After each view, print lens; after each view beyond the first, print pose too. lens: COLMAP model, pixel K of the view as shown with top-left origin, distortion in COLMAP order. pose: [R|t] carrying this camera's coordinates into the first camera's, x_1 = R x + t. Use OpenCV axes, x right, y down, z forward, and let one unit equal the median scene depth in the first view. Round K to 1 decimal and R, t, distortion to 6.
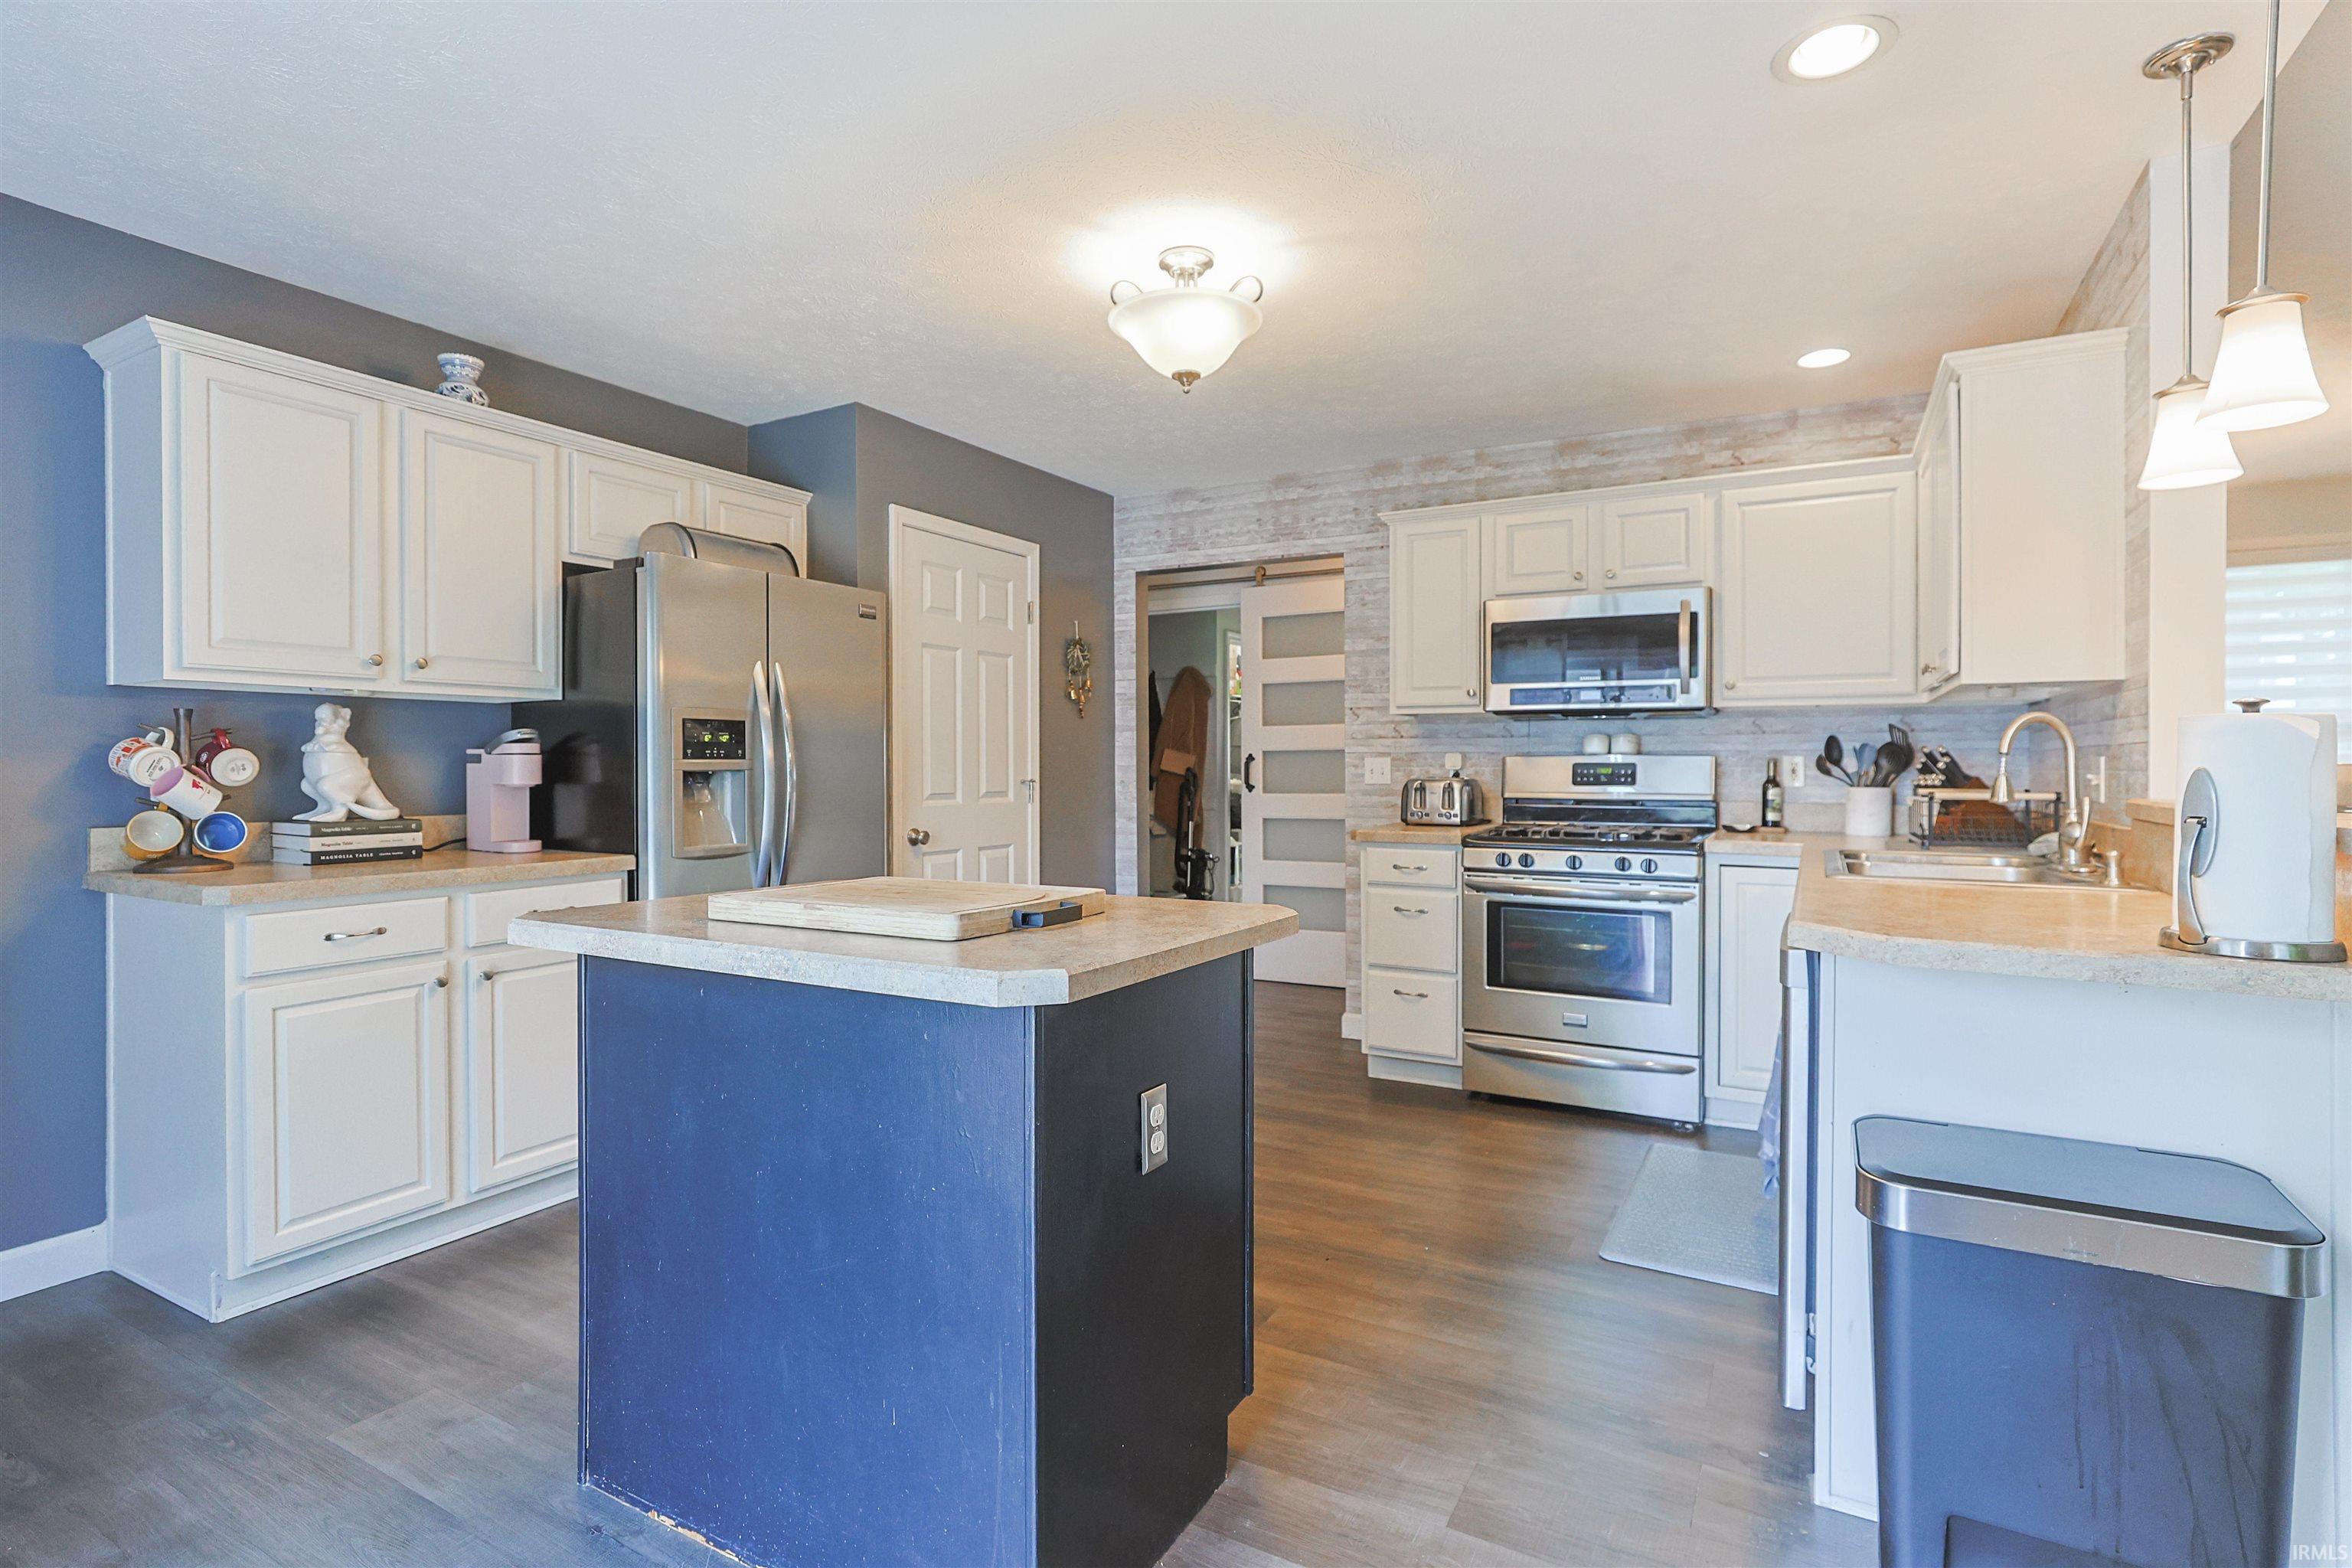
lens RADIAL K [[1139.4, 0, 1163.6], [0, 1139.4, 773.5], [0, 0, 1]] dist [-0.022321, 0.010464]
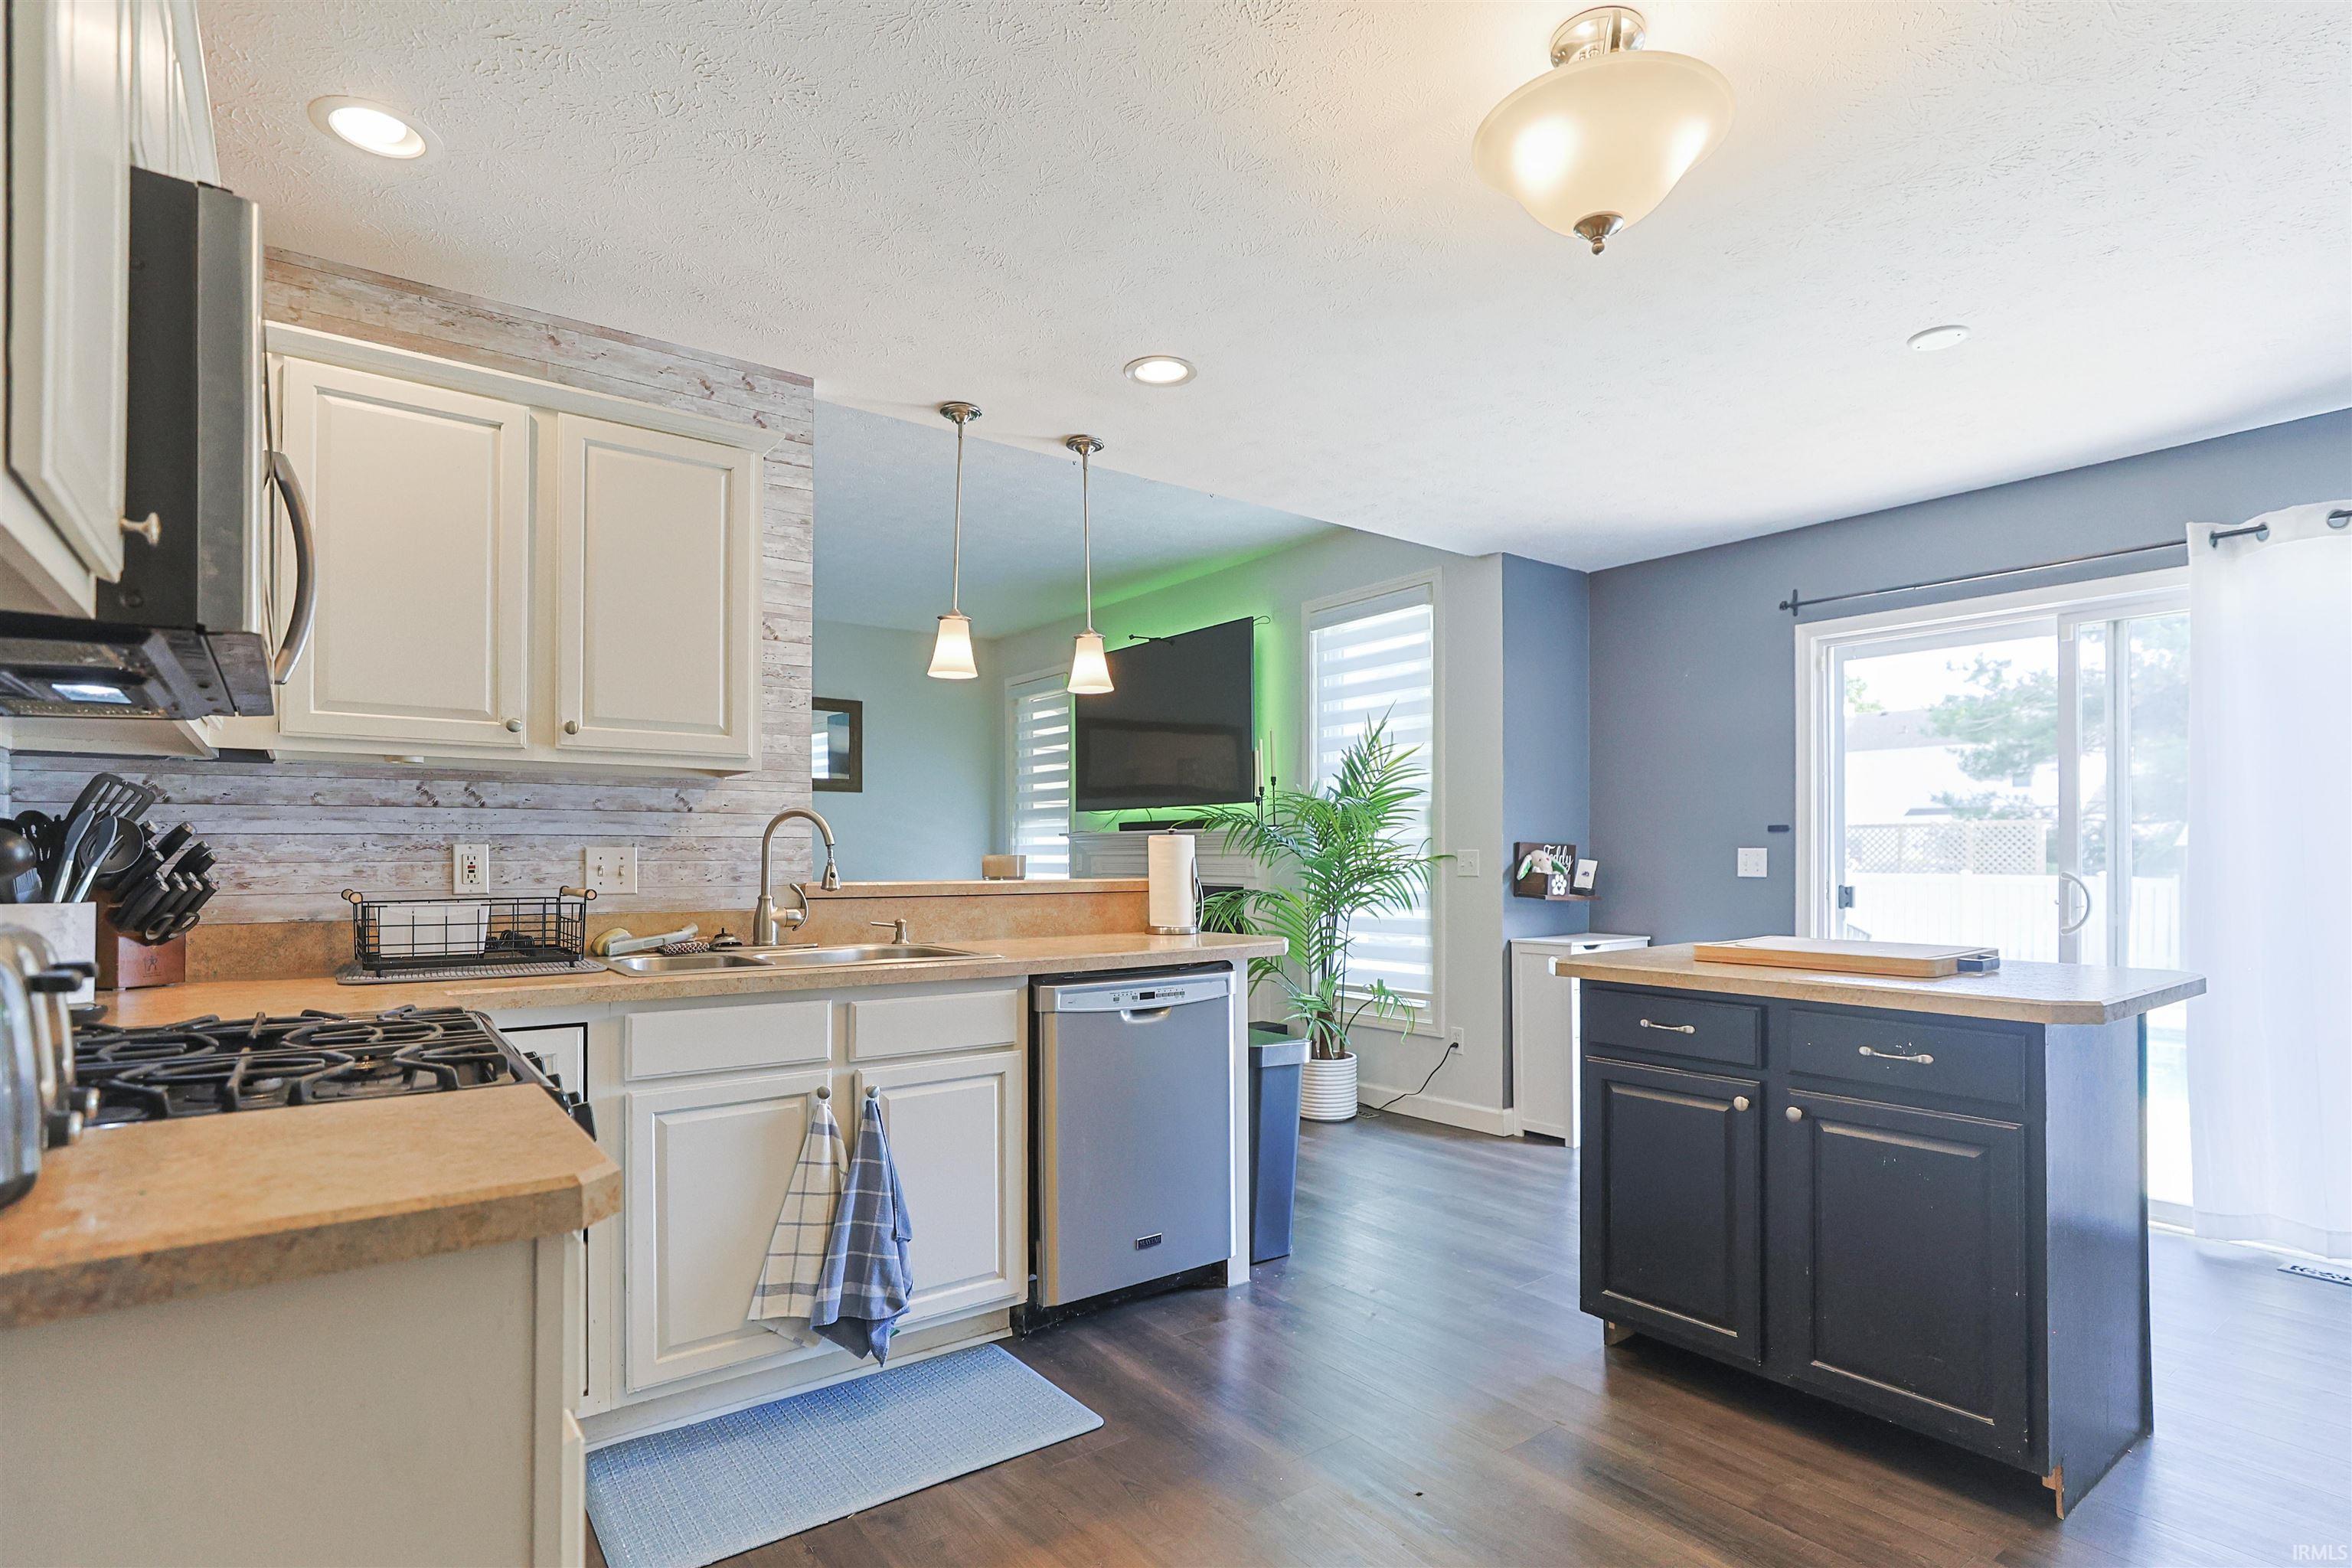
lens RADIAL K [[1139.4, 0, 1179.9], [0, 1139.4, 854.9], [0, 0, 1]] dist [-0.022321, 0.010464]
pose [[-0.920023, 0.000966, 0.391863, -0.001444], [0.003931, 0.999969, 0.006762, -0.008803], [-0.391844, 0.007761, -0.919999, 1.198867]]
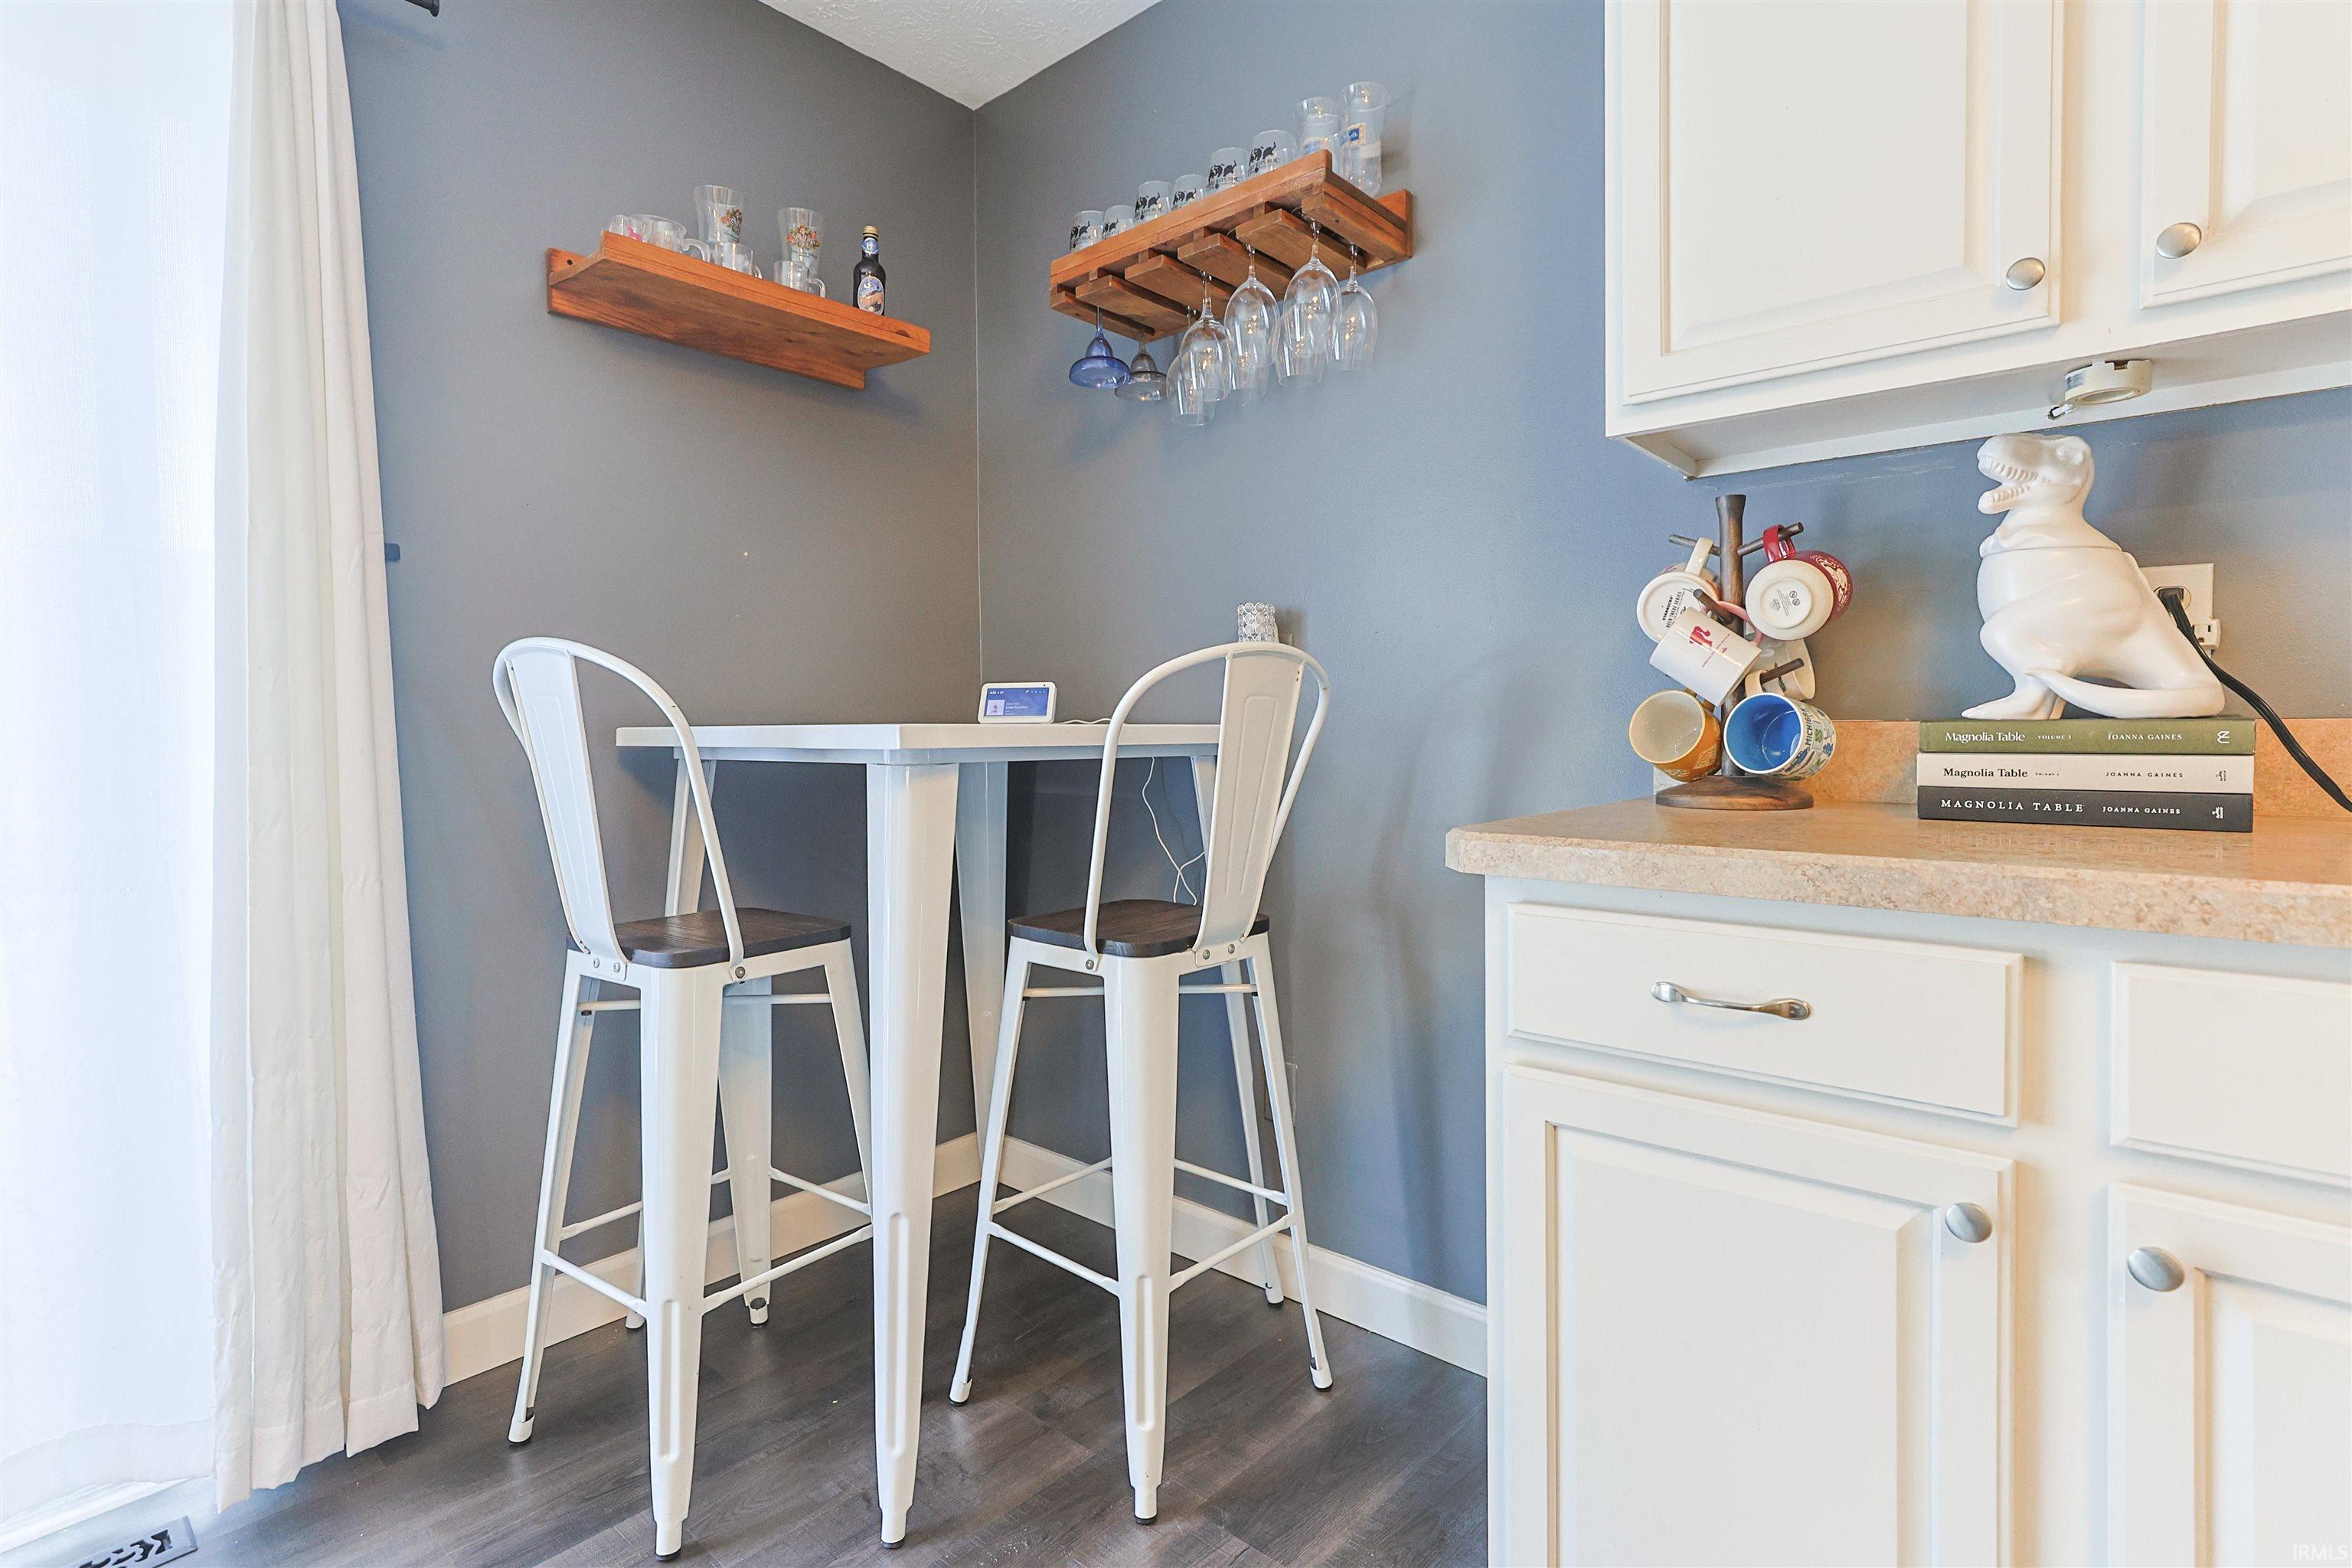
lens RADIAL K [[1139.4, 0, 1216.3], [0, 1139.4, 745.8], [0, 0, 1]] dist [-0.022321, 0.010464]
pose [[-0.187925, 0.016849, -0.982039, -0.202925], [-0.000406, 0.999851, 0.017232, 0.033119], [0.982183, 0.003637, -0.187890, 0.578134]]
